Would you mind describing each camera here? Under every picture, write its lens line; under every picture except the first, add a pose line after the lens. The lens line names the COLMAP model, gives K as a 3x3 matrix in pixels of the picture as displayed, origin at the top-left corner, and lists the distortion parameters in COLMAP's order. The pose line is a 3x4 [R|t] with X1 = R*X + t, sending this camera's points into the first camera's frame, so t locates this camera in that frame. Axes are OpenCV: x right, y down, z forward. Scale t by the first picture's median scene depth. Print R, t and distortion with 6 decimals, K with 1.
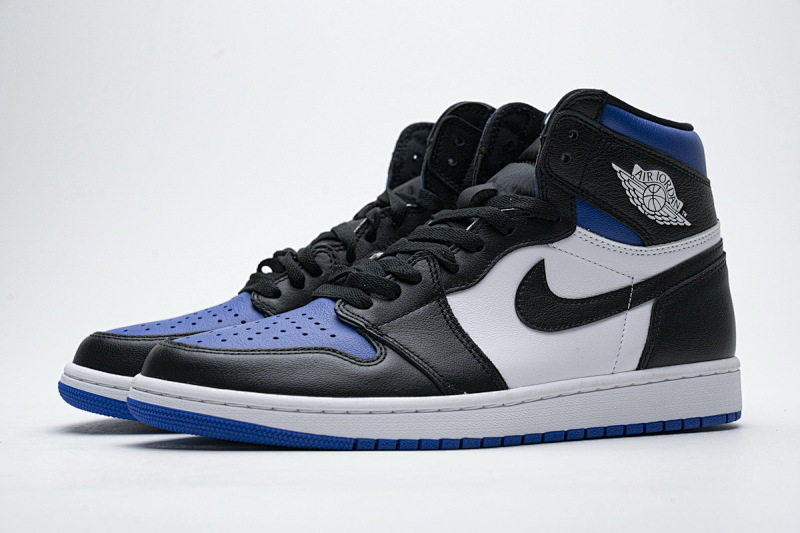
lens RADIAL K [[1515.1, 0, 400.4], [0, 1515.1, 261.1], [0, 0, 1]] dist [0.084794, 0.000000]
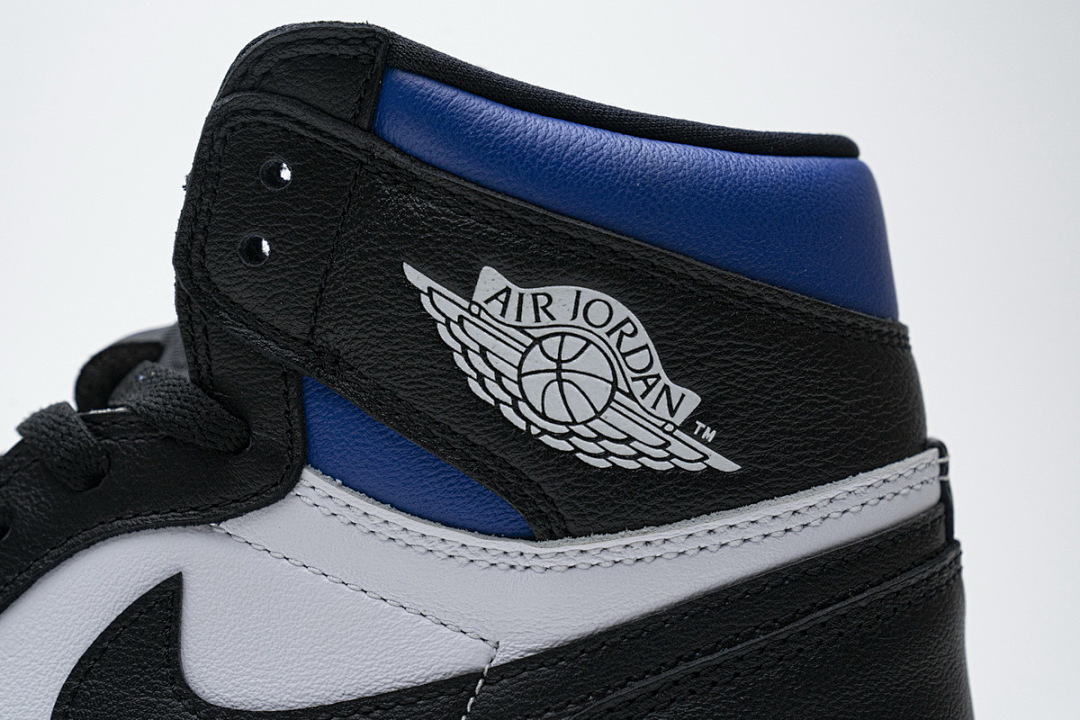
lens RADIAL K [[2045.3, 0, 507.0], [0, 2045.3, 328.1], [0, 0, 1]] dist [0.084794, 0.000000]
pose [[0.903235, 0.004221, -0.429125, 0.330974], [-0.014828, 0.999662, -0.021376, -0.043080], [0.428890, 0.025671, 0.902992, 0.638106]]
